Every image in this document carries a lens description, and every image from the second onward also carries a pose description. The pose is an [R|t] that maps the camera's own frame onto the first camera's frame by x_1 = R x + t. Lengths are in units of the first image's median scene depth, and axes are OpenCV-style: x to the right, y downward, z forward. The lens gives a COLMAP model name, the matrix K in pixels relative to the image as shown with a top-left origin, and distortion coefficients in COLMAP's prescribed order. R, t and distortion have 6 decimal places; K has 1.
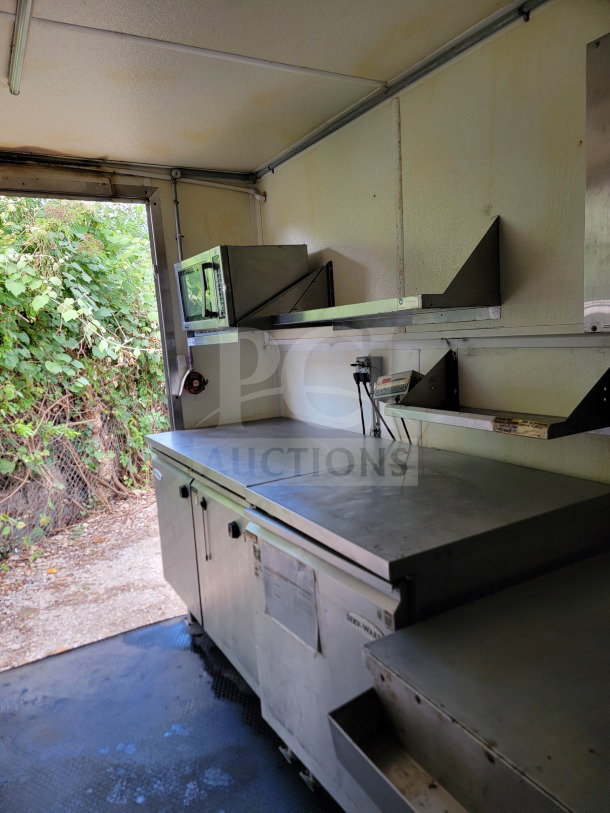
lens RADIAL K [[564.9, 0, 307.2], [0, 564.9, 410.7], [0, 0, 1]] dist [0.073185, -0.064850]
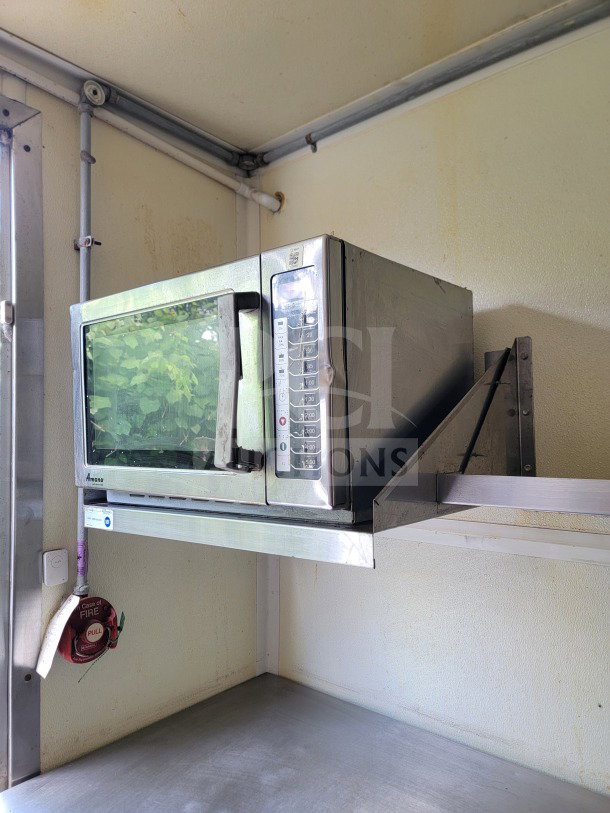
lens RADIAL K [[564.9, 0, 307.2], [0, 564.9, 410.7], [0, 0, 1]] dist [0.073185, -0.064850]
pose [[0.937744, 0.067855, 0.340636, -0.236034], [0.000149, 0.980652, -0.195757, -0.133002], [-0.347329, 0.183621, 0.919590, 0.692122]]
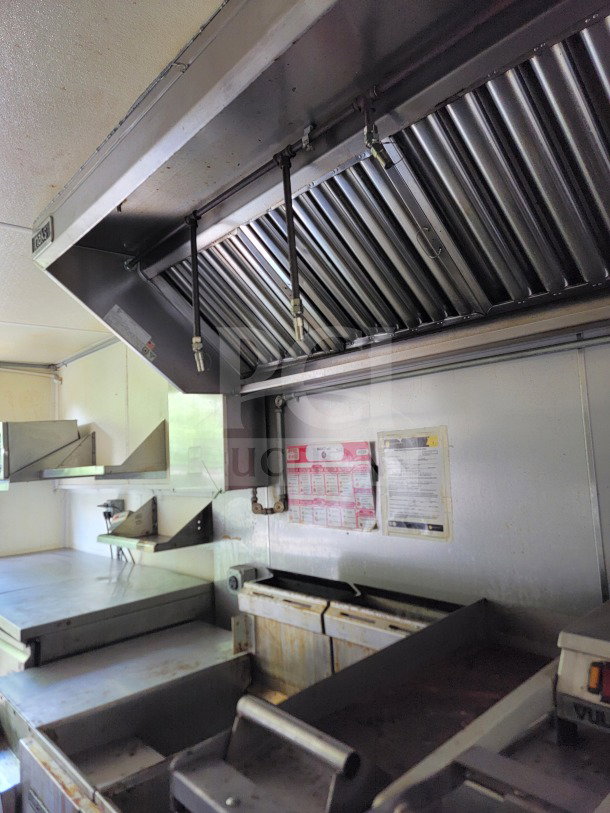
lens RADIAL K [[556.2, 0, 316.9], [0, 556.2, 400.7], [0, 0, 1]] dist [0.070064, -0.056949]
pose [[0.981058, 0.034256, 0.190661, 0.320005], [0.013568, 0.969671, -0.244038, 0.012599], [-0.193238, 0.242002, 0.950839, -0.467745]]
